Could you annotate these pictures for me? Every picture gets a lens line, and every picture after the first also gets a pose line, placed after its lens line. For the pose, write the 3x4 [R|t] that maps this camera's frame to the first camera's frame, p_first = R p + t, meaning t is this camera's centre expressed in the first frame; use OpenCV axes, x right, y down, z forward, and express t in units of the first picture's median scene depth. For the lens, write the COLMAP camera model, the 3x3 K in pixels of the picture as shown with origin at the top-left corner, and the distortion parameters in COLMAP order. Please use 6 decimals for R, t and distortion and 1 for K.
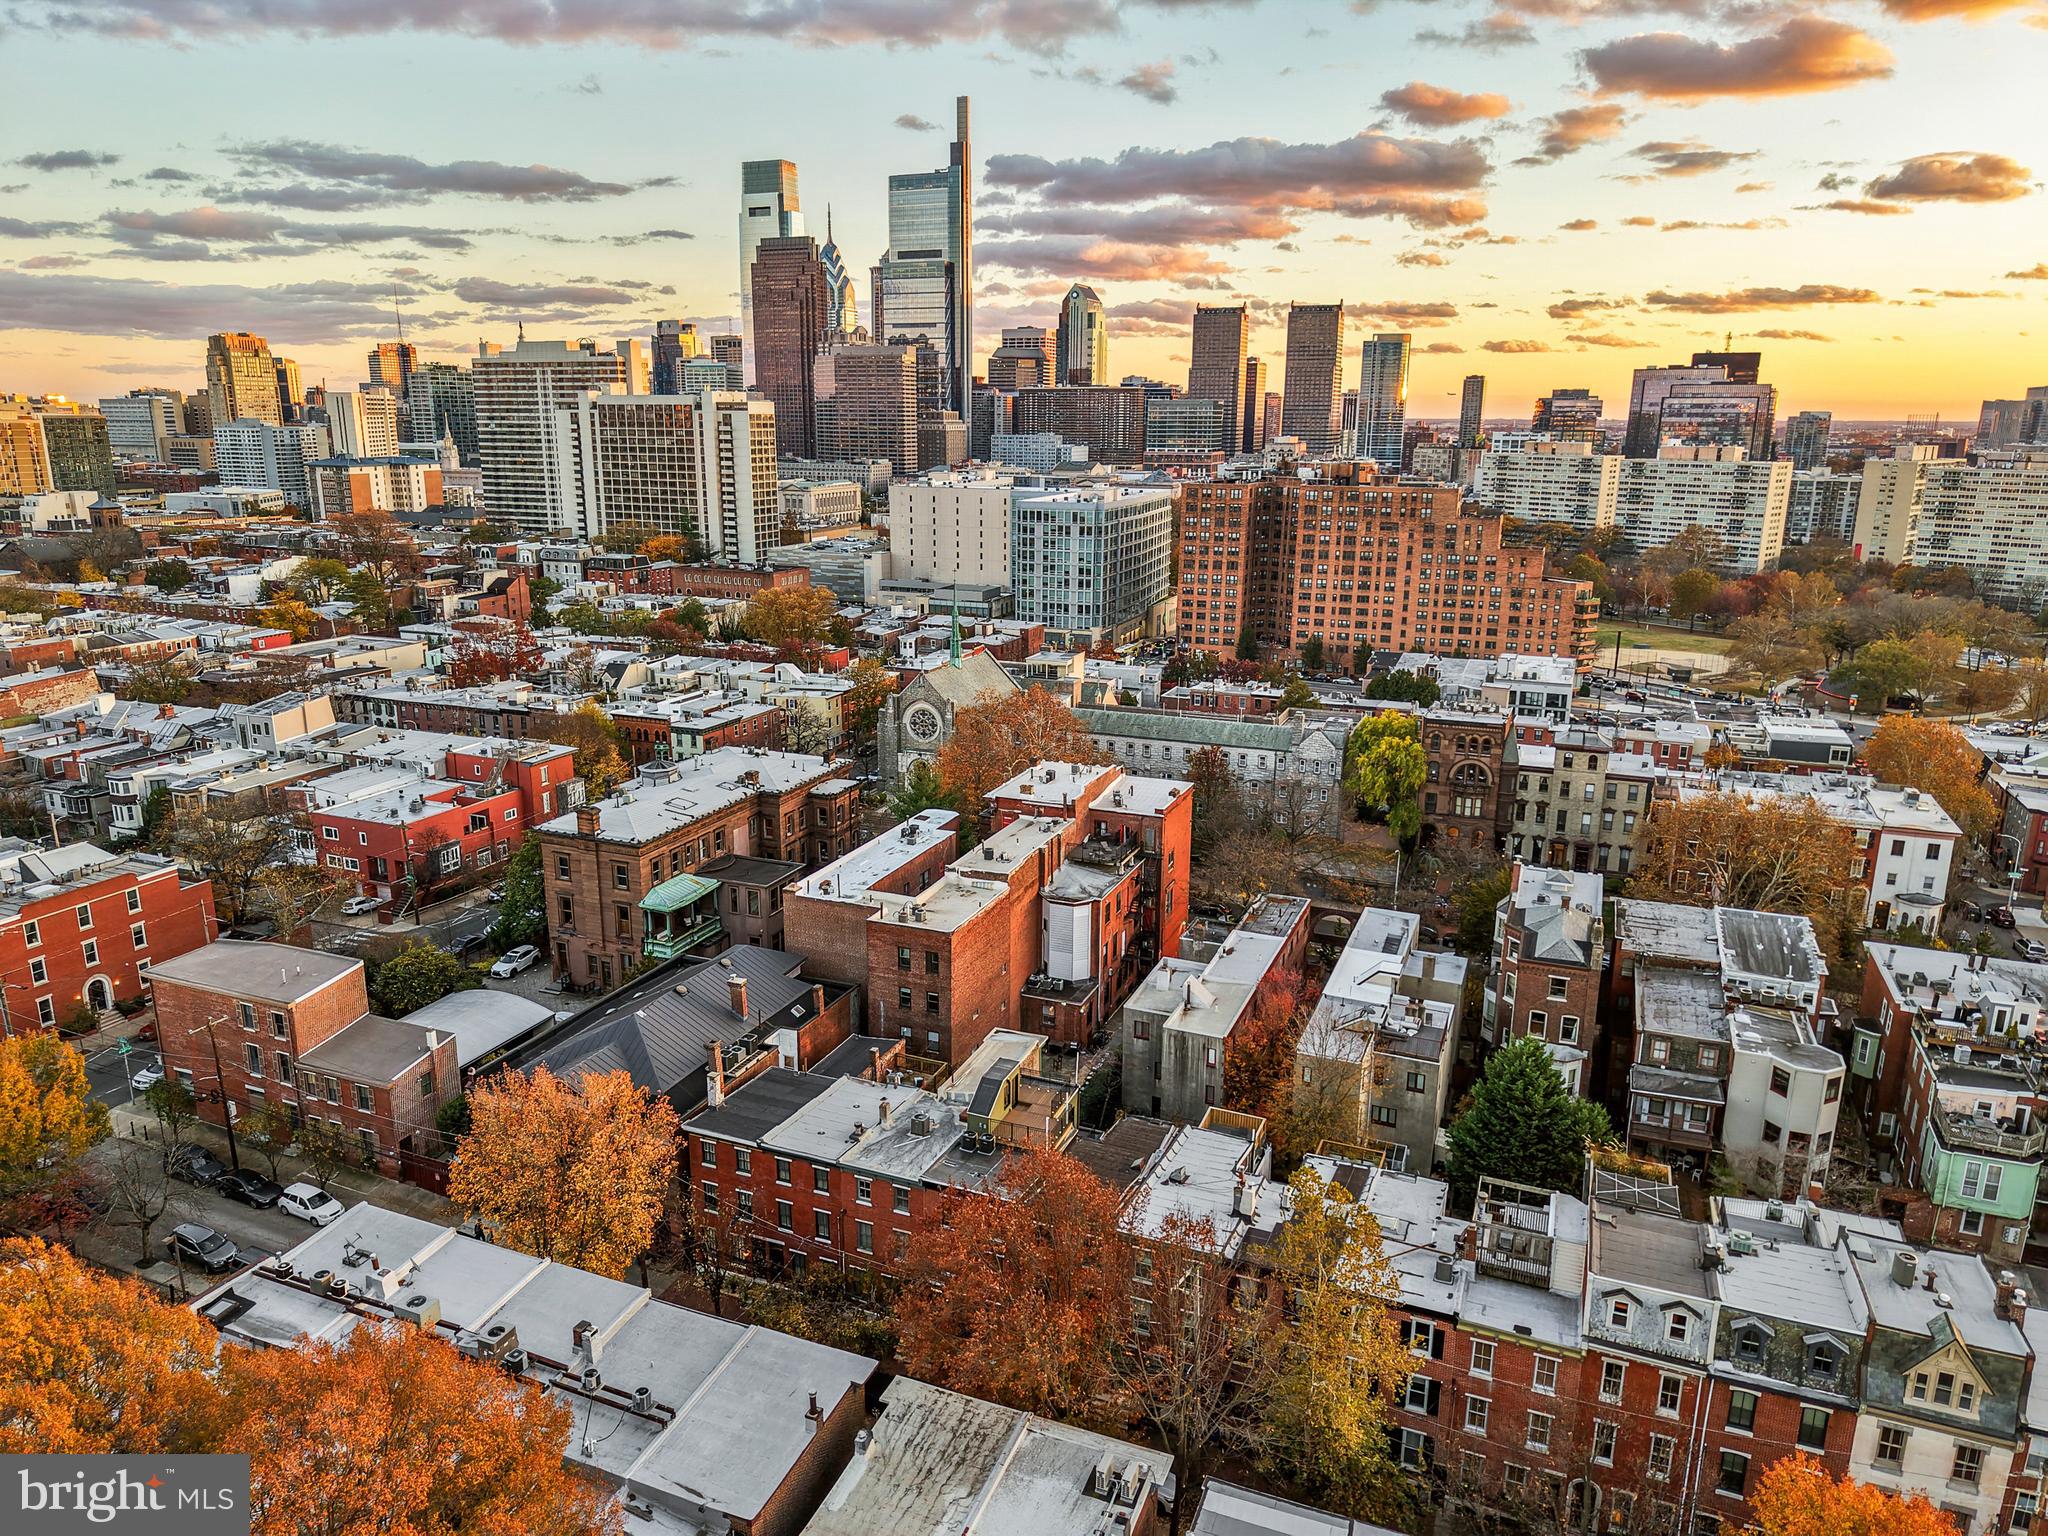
lens RADIAL K [[1369.2, 0, 1011.4], [0, 1369.2, 768.6], [0, 0, 1]] dist [0.008166, -0.005808]
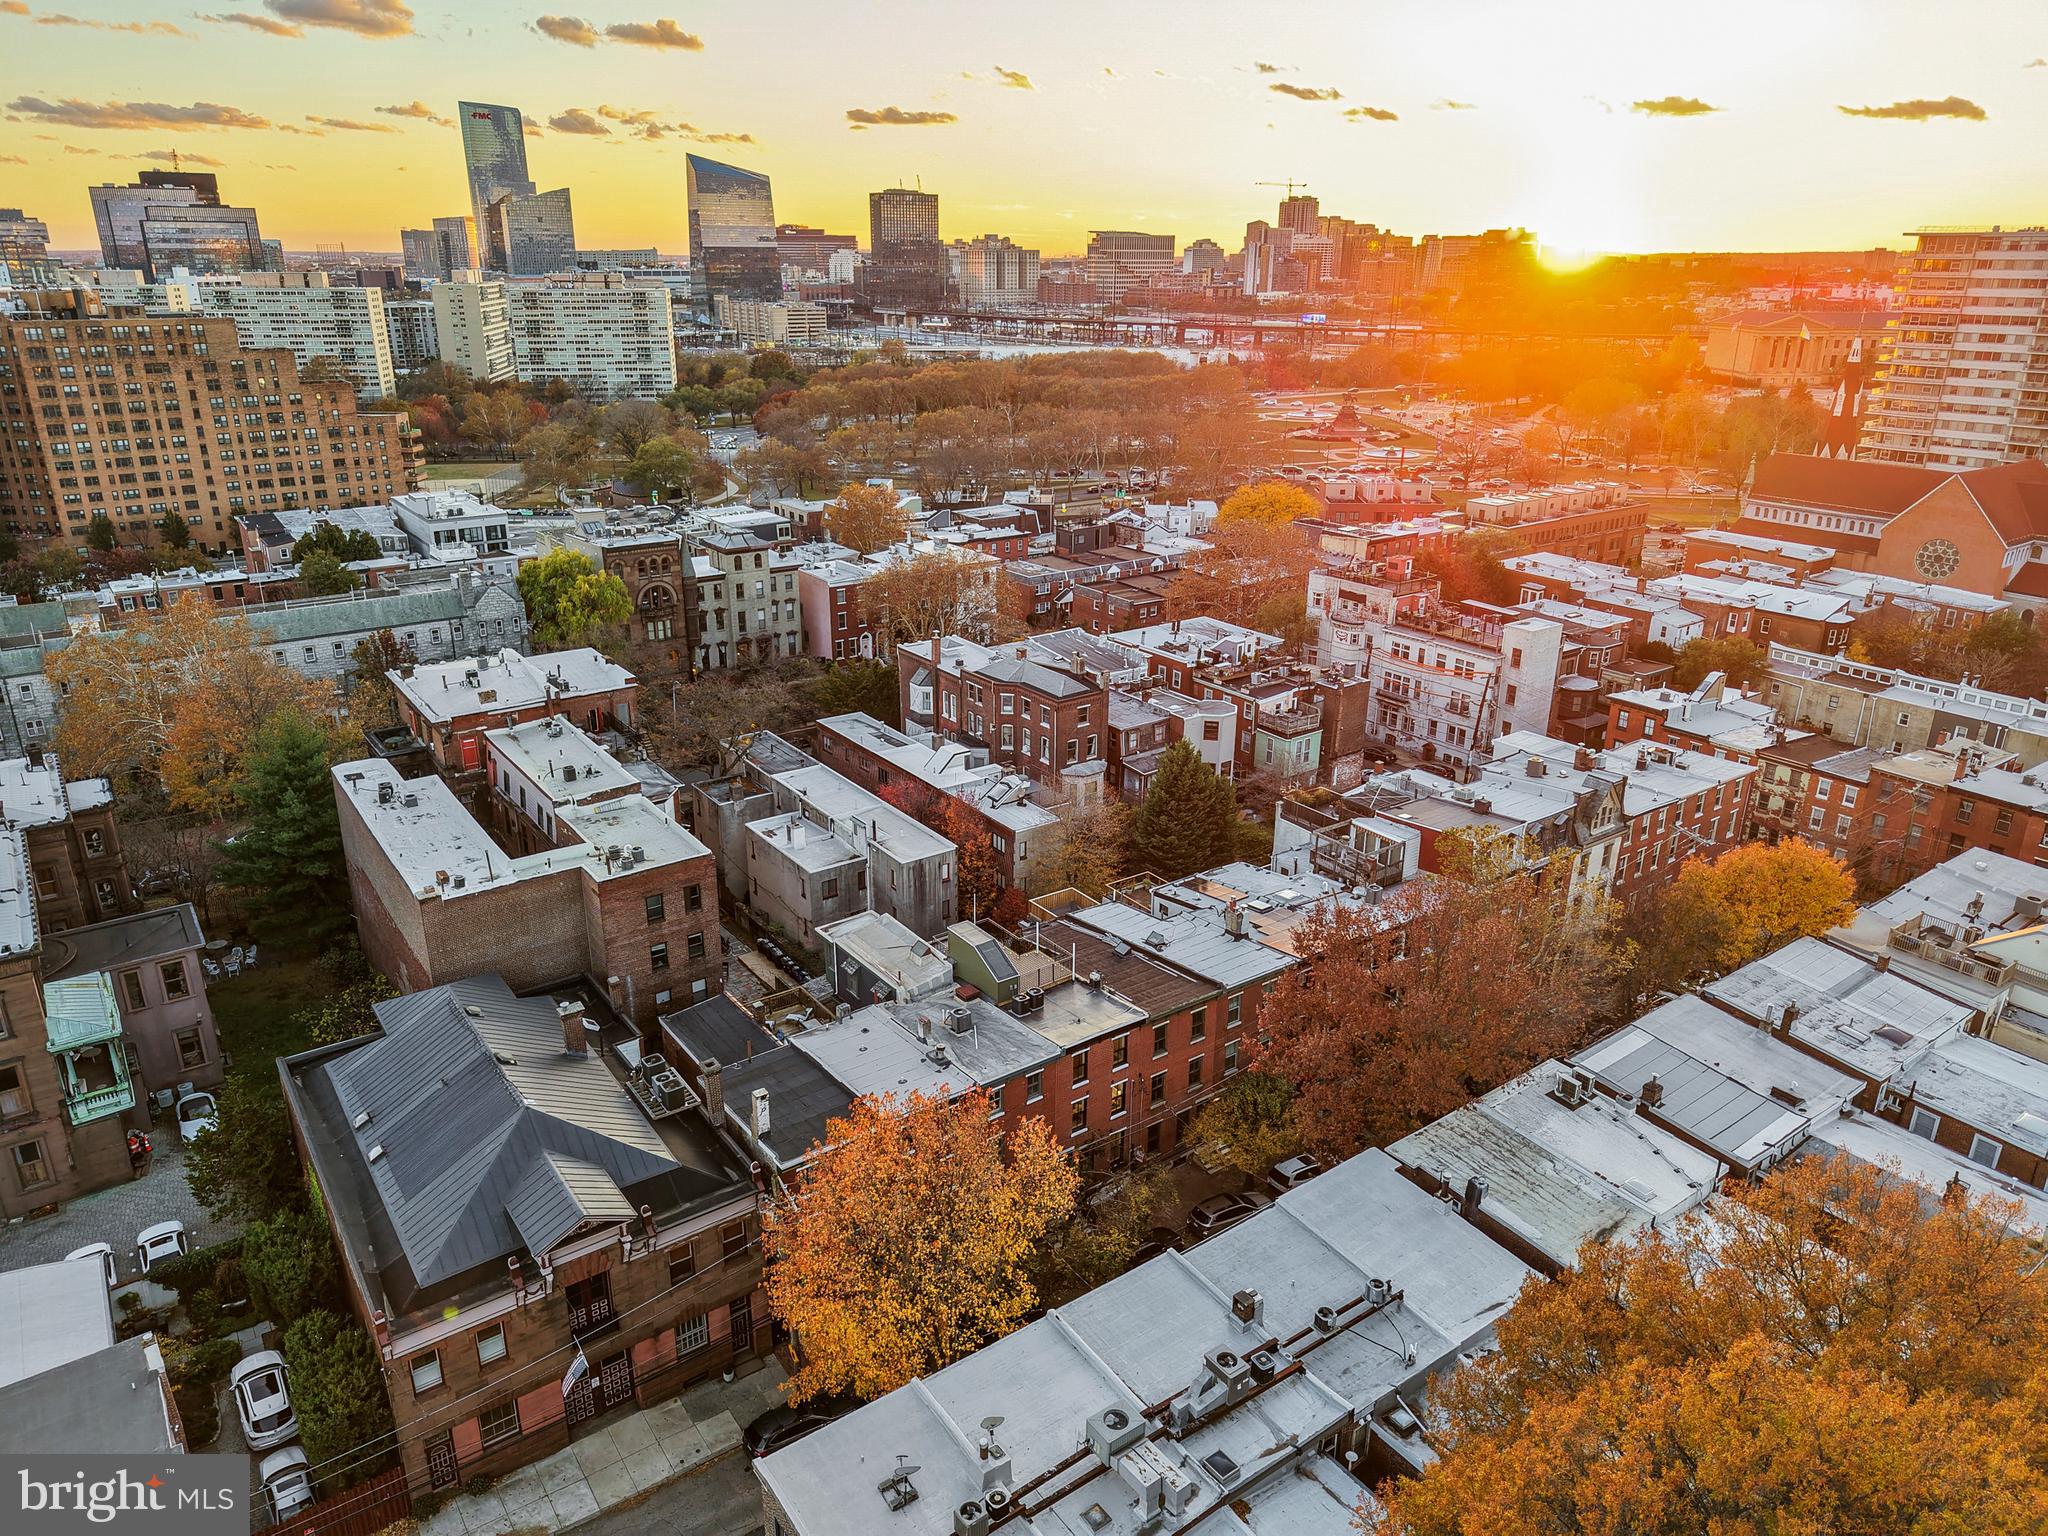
lens RADIAL K [[1368.1, 0, 1015.6], [0, 1368.1, 759.3], [0, 0, 1]] dist [0.032470, -0.032736]
pose [[0.524733, -0.295772, 0.798232, -0.228196], [0.210227, 0.953680, 0.215173, -0.027481], [-0.824900, 0.054902, 0.562607, 0.148995]]
